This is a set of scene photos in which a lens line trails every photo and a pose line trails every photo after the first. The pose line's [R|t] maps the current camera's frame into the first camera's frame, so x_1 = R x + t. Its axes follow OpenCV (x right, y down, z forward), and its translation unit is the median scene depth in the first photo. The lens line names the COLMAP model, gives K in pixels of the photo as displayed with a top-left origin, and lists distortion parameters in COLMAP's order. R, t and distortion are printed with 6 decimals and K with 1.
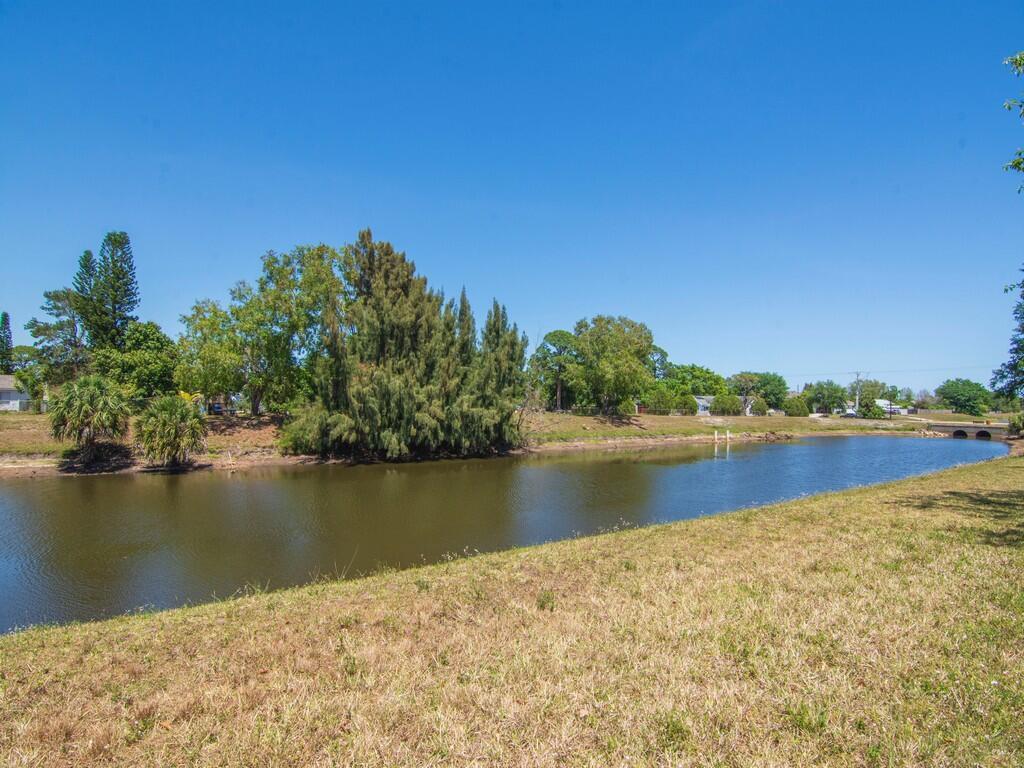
lens RADIAL K [[498.7, 0, 519.2], [0, 498.7, 389.4], [0, 0, 1]] dist [-0.011461, -0.004687]
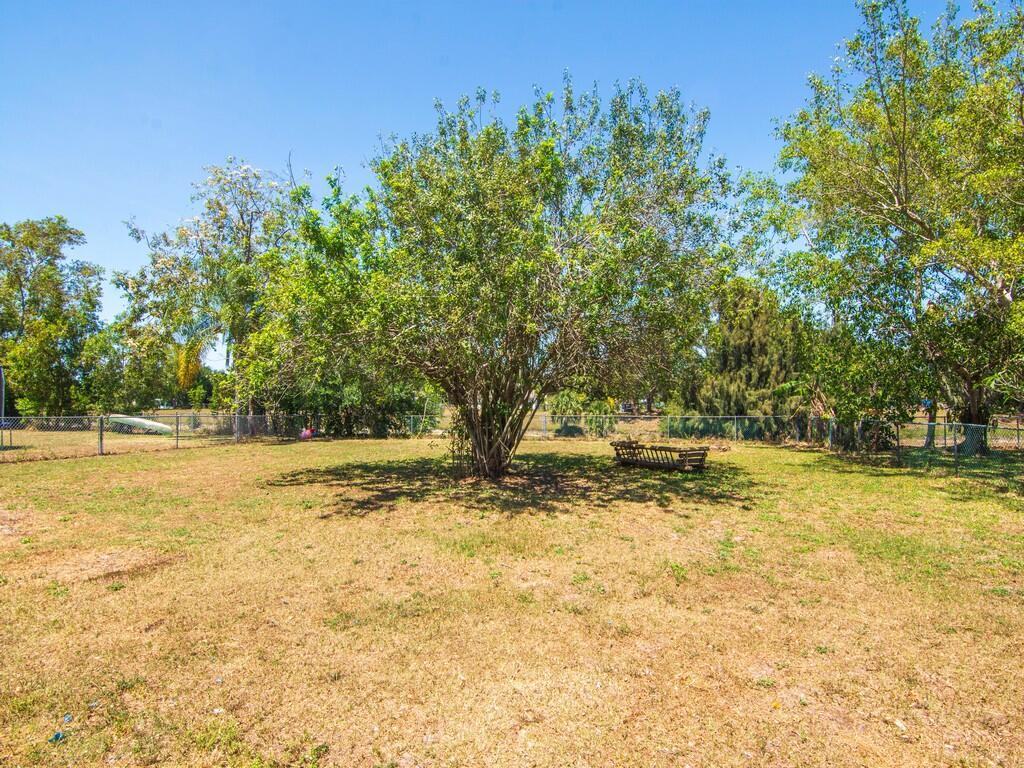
lens RADIAL K [[498.7, 0, 514.7], [0, 498.7, 385.9], [0, 0, 1]] dist [-0.011461, -0.004687]
pose [[0.678424, -0.037609, -0.733707, 0.338566], [0.032287, 0.999250, -0.021366, -0.009758], [0.733961, -0.009194, 0.679130, -0.370364]]
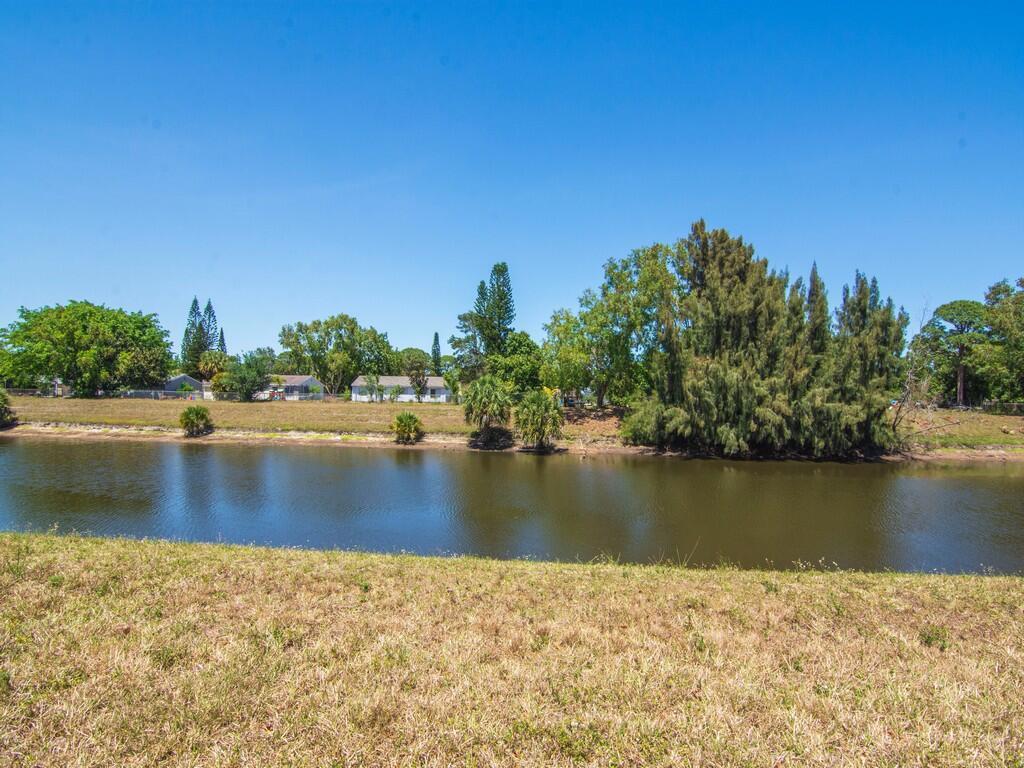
lens RADIAL K [[498.7, 0, 513.6], [0, 498.7, 388.9], [0, 0, 1]] dist [-0.011461, -0.004687]
pose [[0.791410, -0.008339, -0.611229, 0.000287], [0.015401, 0.999862, 0.006299, -0.000488], [0.611092, -0.014399, 0.791429, -0.006867]]
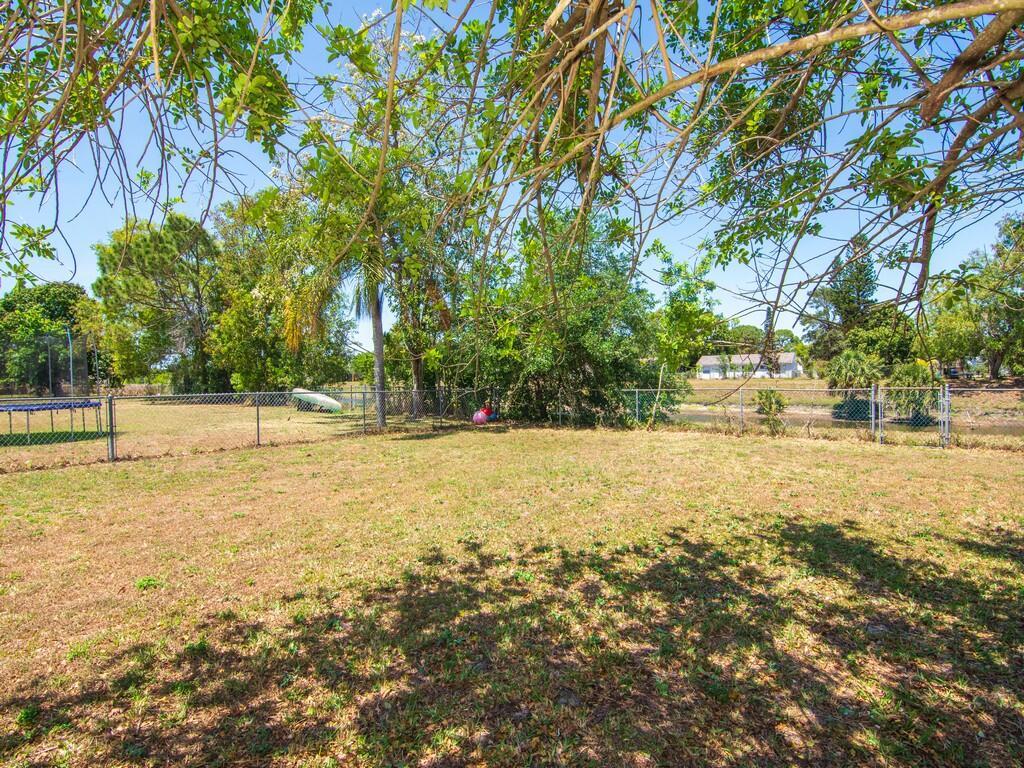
lens RADIAL K [[498.7, 0, 519.1], [0, 498.7, 385.9], [0, 0, 1]] dist [-0.011461, -0.004687]
pose [[0.306647, 0.003913, -0.951815, 0.133039], [0.052158, 0.998420, 0.020908, -0.005515], [0.950393, -0.056056, 0.305959, -0.246405]]
